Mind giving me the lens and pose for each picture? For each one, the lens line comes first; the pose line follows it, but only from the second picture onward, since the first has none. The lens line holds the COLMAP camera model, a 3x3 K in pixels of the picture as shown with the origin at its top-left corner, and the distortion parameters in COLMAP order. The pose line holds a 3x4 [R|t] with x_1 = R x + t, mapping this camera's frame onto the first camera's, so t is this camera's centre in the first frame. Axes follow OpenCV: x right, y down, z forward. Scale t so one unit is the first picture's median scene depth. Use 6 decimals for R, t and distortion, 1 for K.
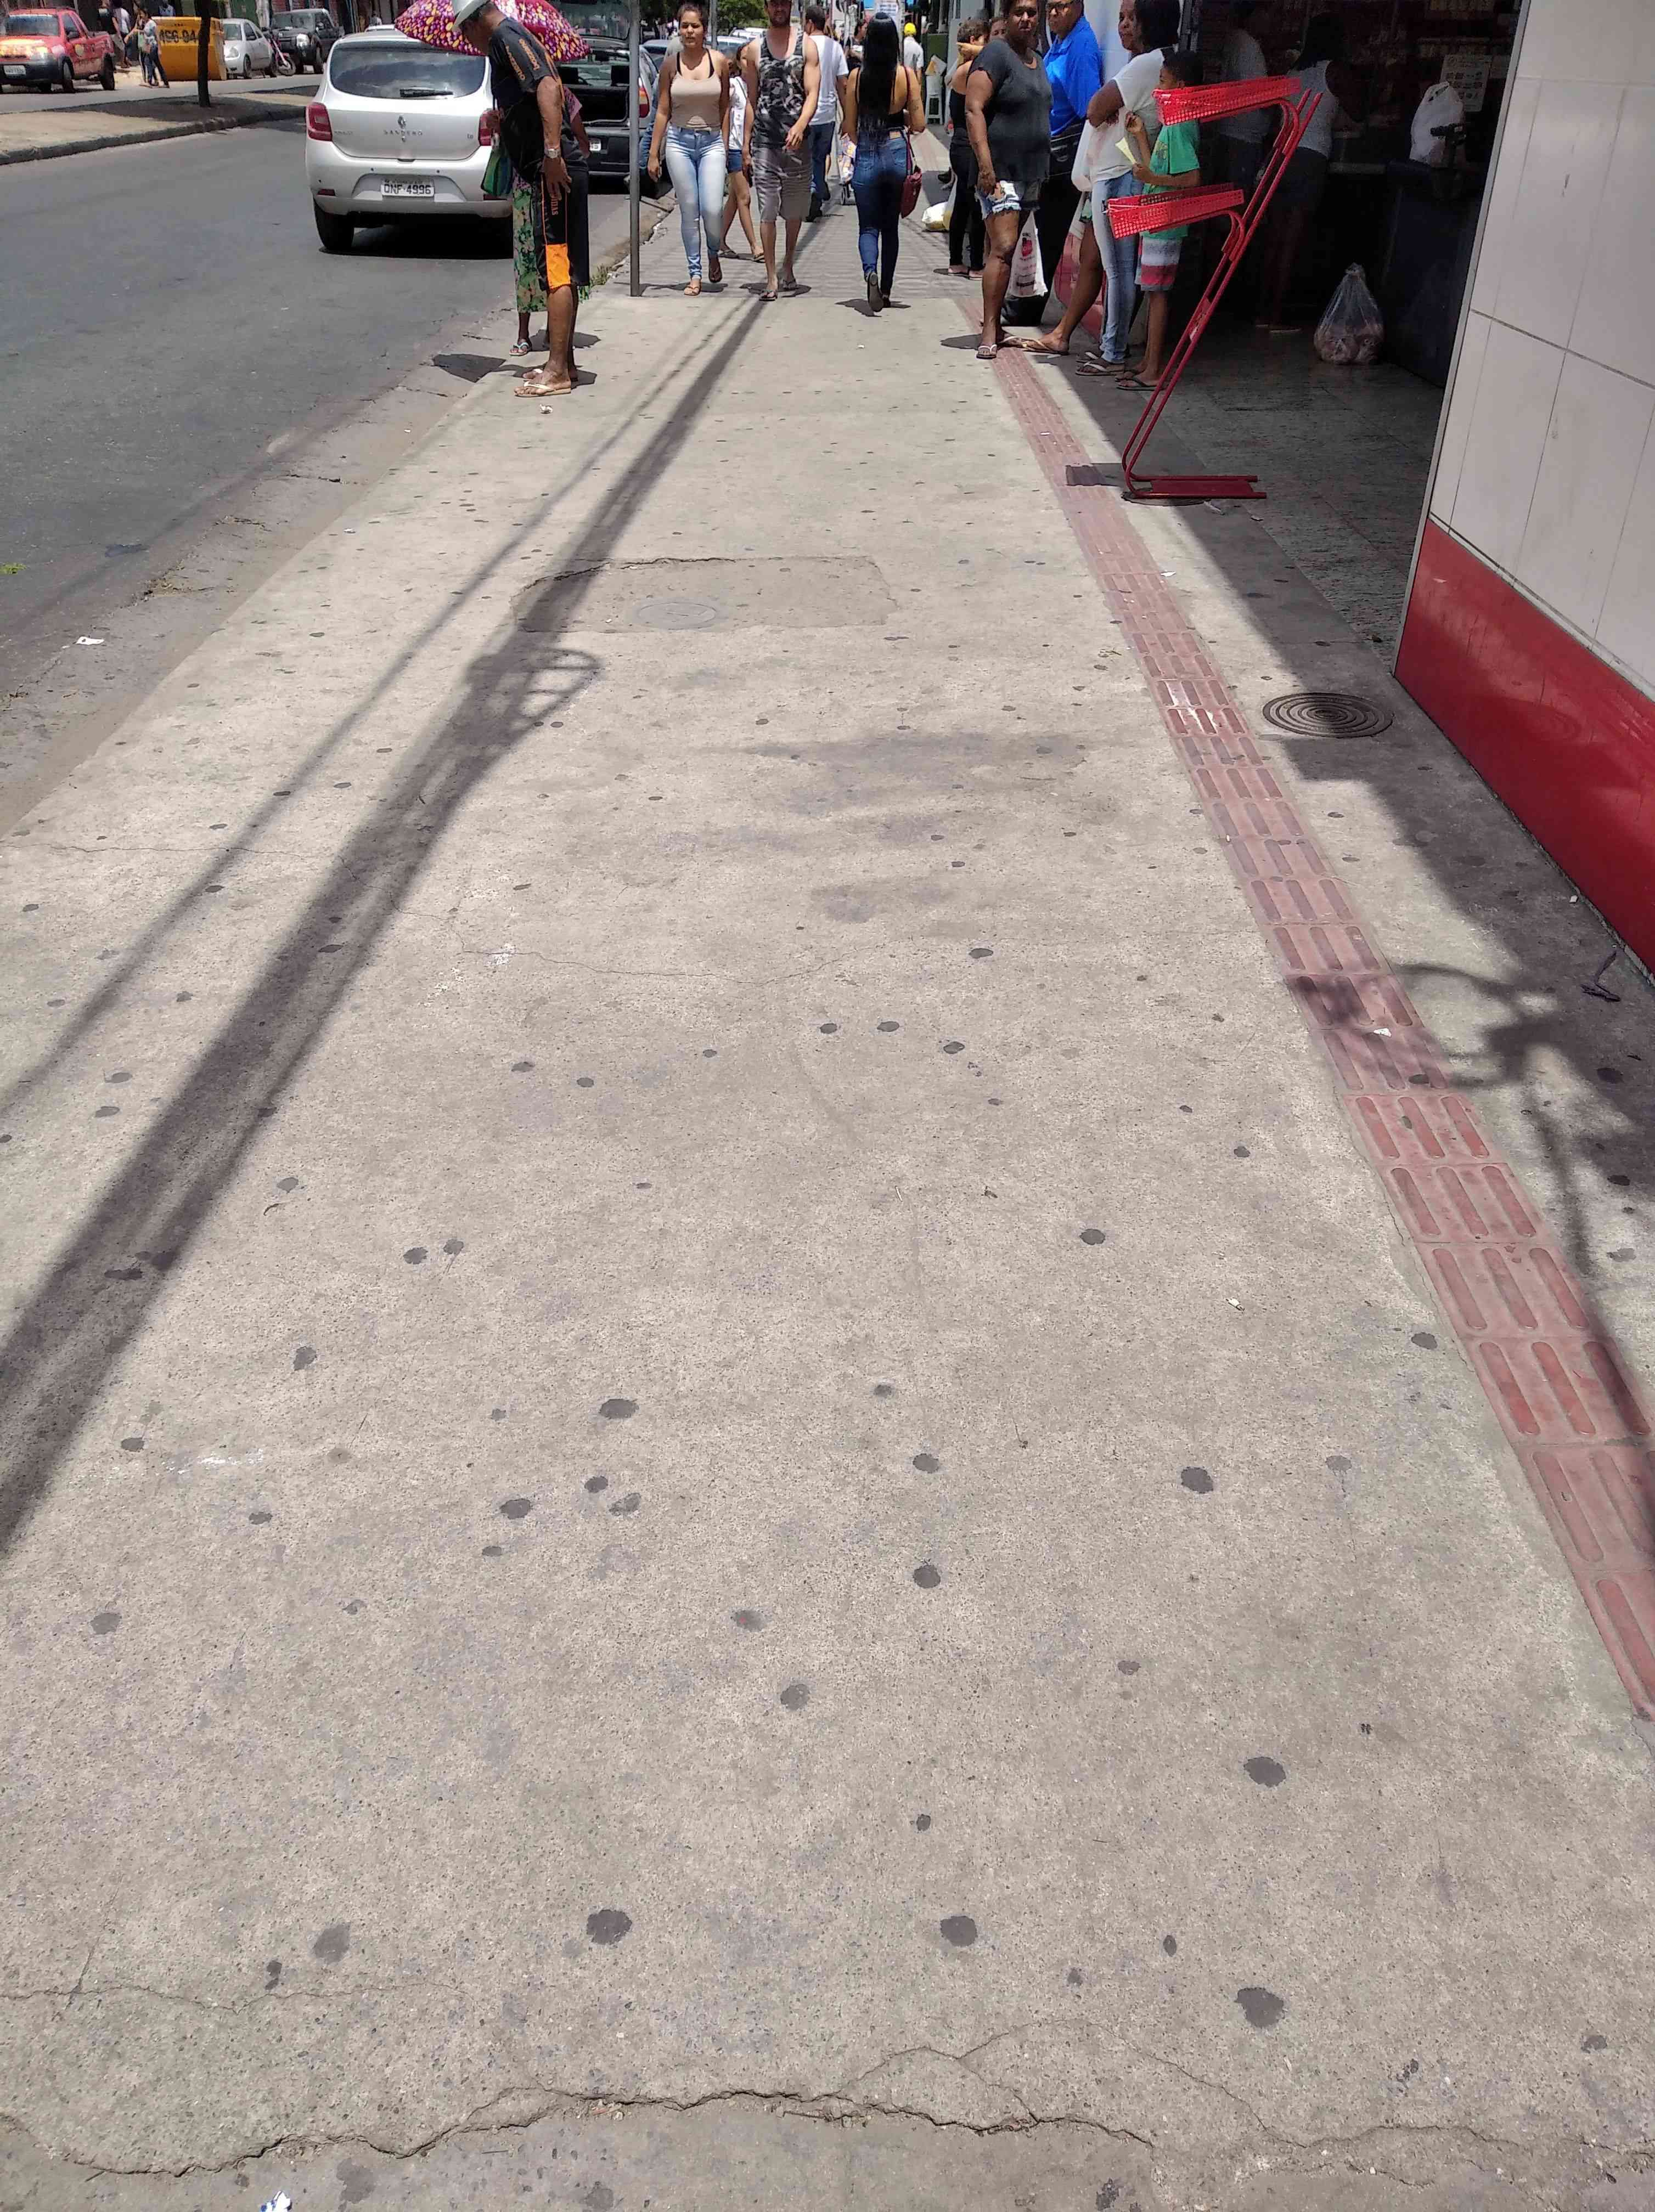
lens RADIAL K [[1756.3, 0, 827.5], [0, 1756.3, 1106.0], [0, 0, 1]] dist [0.050665, -0.039423]
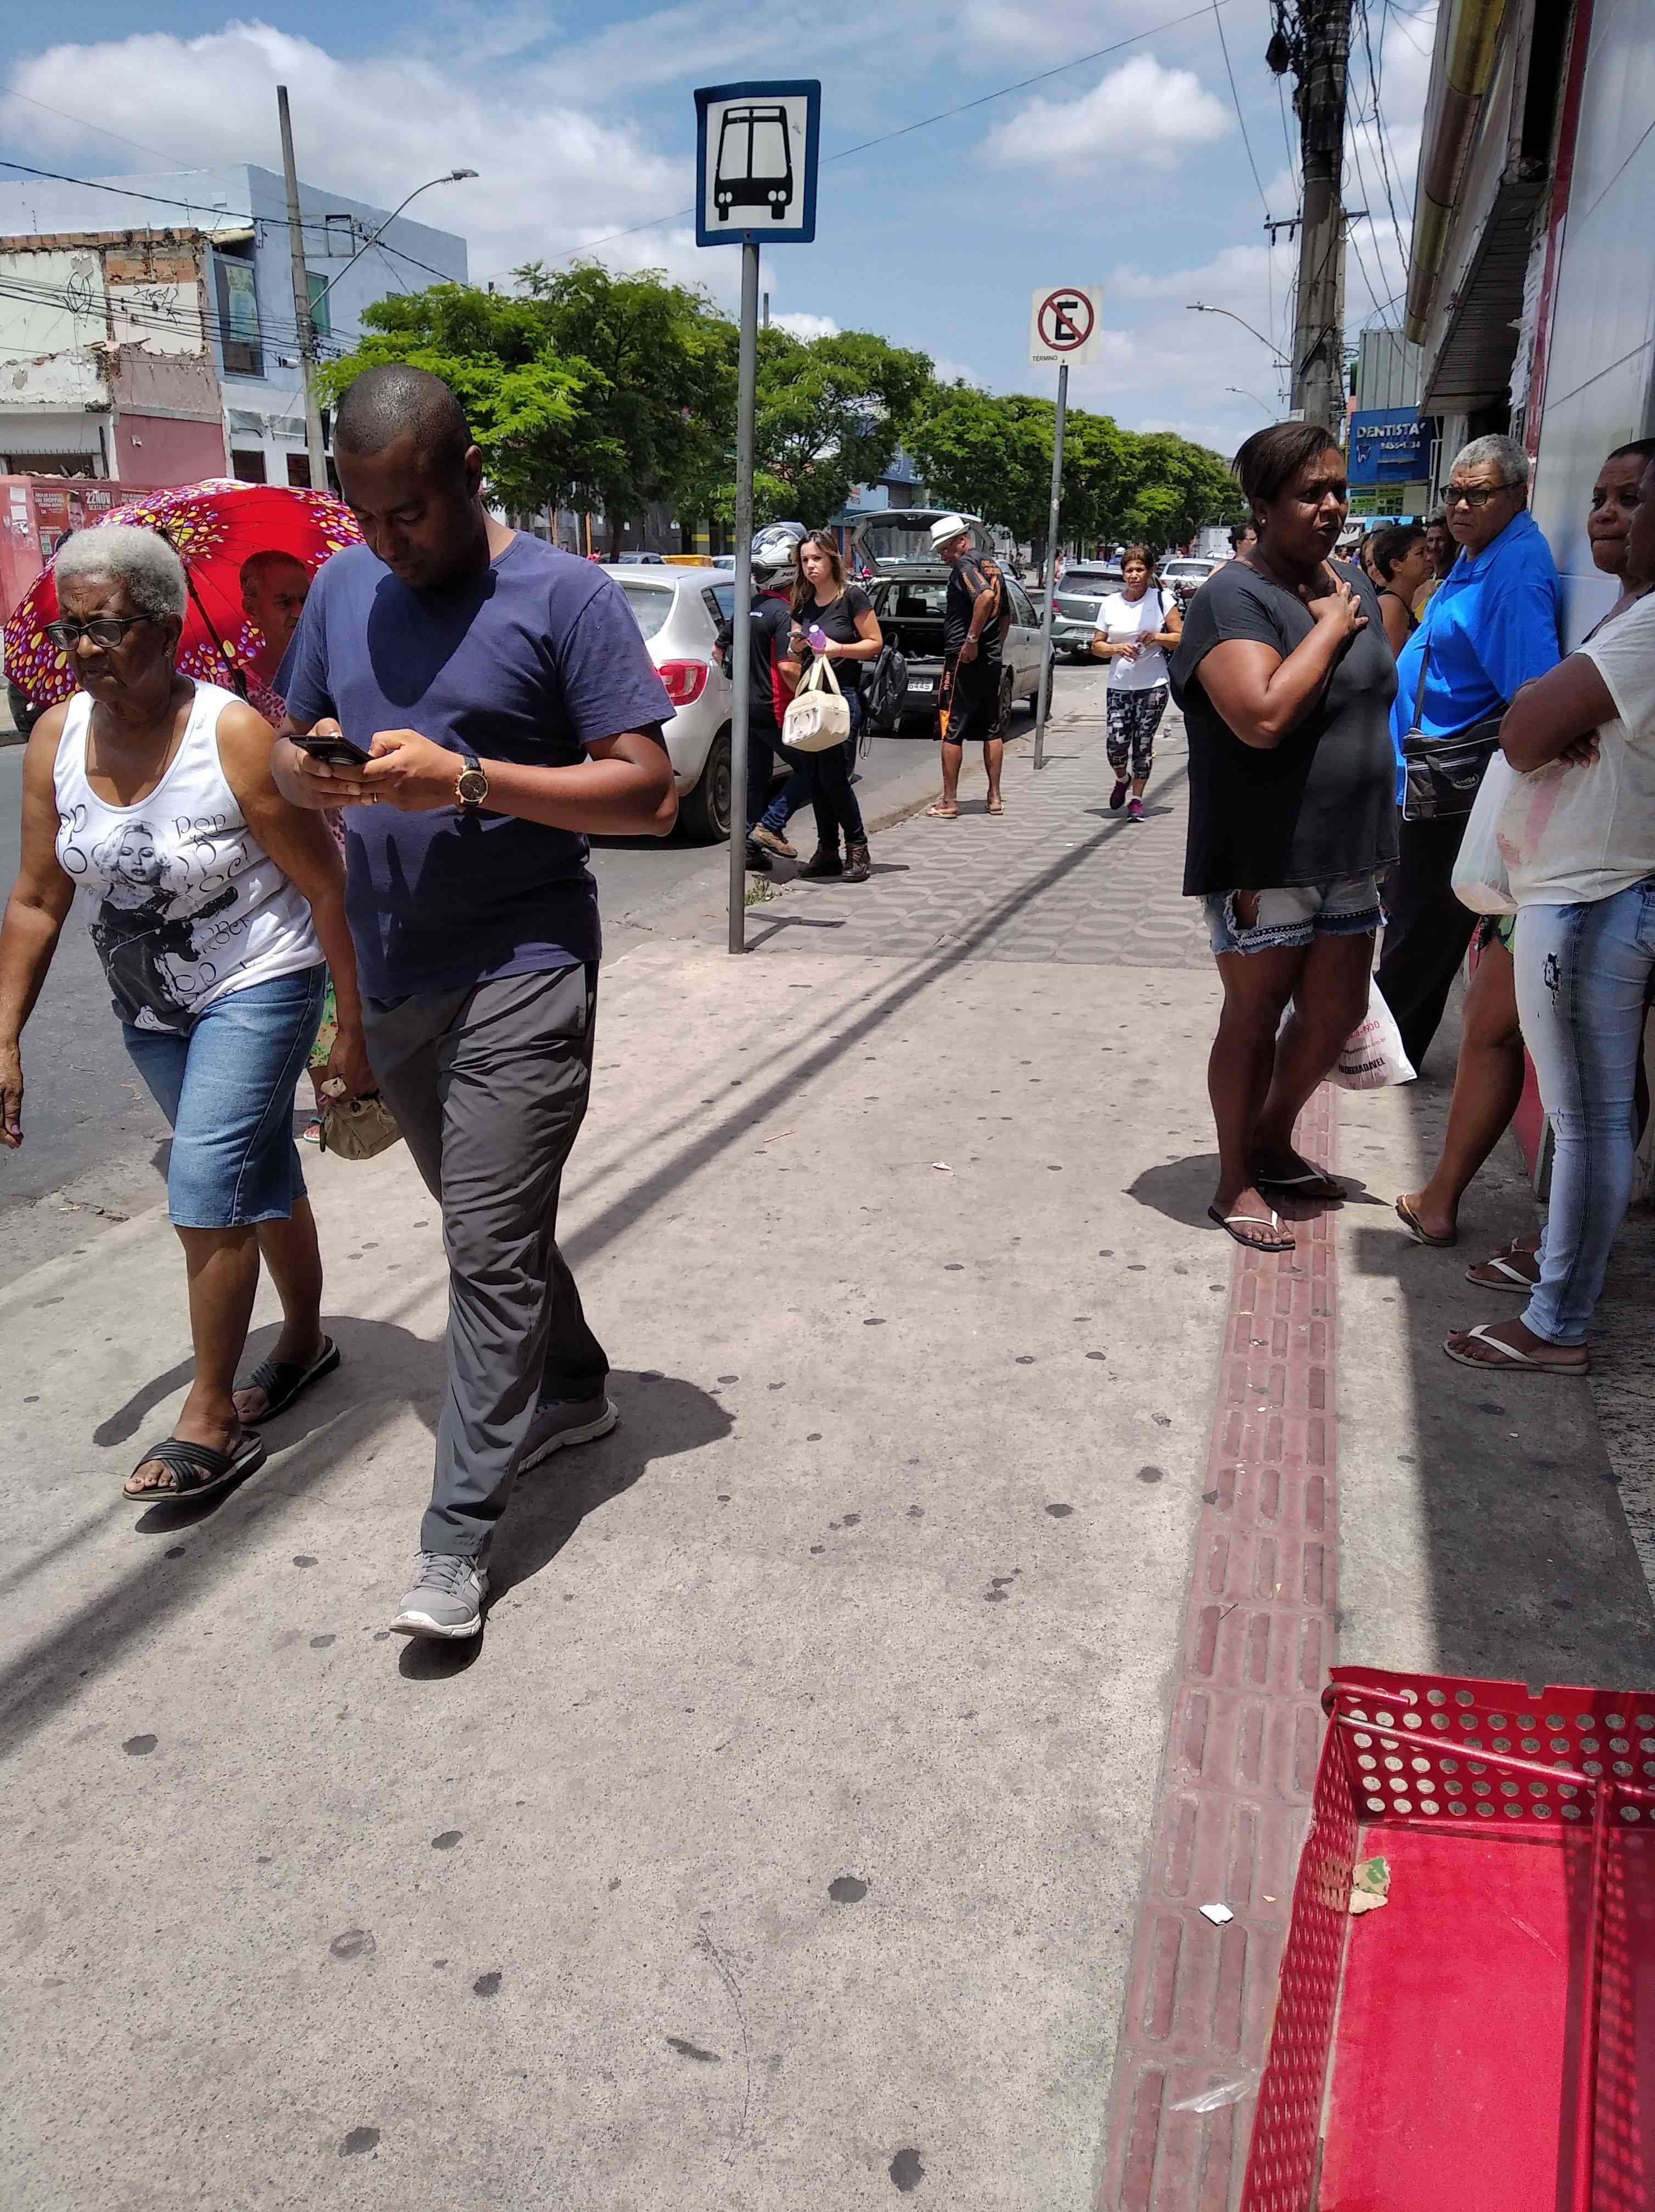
lens RADIAL K [[1815.1, 0, 779.0], [0, 1815.1, 1106.1], [0, 0, 1]] dist [0.066726, -0.162199]
pose [[0.957362, 0.060848, -0.282411, 0.071139], [-0.129242, 0.964495, -0.230317, -0.226803], [0.258370, 0.256996, 0.931235, 0.378337]]
